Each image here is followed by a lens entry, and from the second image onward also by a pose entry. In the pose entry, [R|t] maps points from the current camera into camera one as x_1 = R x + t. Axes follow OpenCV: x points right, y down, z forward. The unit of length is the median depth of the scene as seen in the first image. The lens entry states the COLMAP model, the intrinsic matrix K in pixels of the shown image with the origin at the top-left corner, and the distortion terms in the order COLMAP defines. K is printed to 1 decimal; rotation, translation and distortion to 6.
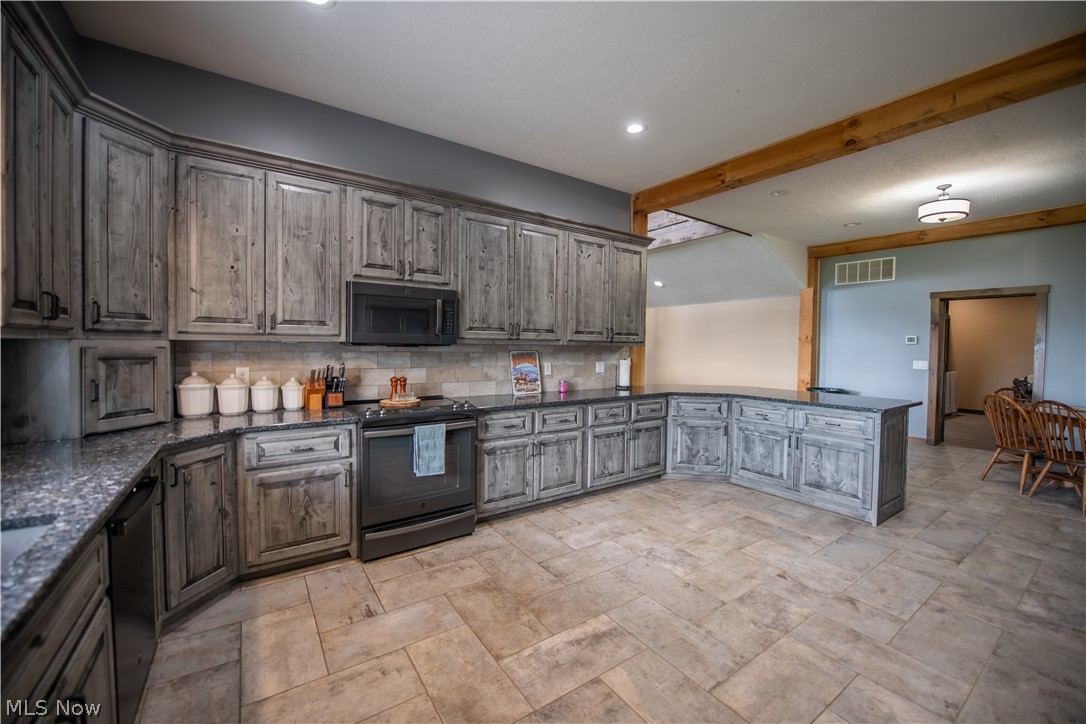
lens RADIAL K [[431.2, 0, 544.6], [0, 431.2, 358.1], [0, 0, 1]] dist [-0.015779, -0.001996]
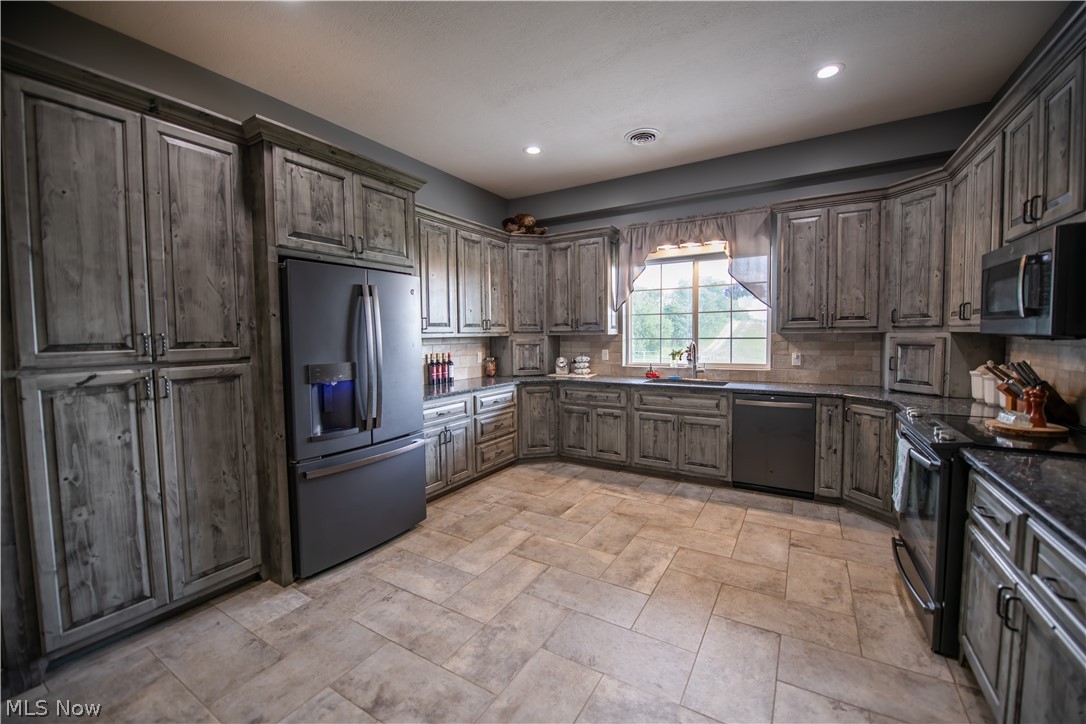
lens RADIAL K [[431.2, 0, 544.1], [0, 431.2, 357.9], [0, 0, 1]] dist [-0.015779, -0.001996]
pose [[-0.911515, 0.021548, -0.410703, 0.814664], [-0.011976, 0.996812, 0.078877, -0.056980], [0.411094, 0.076816, -0.908351, 1.861439]]
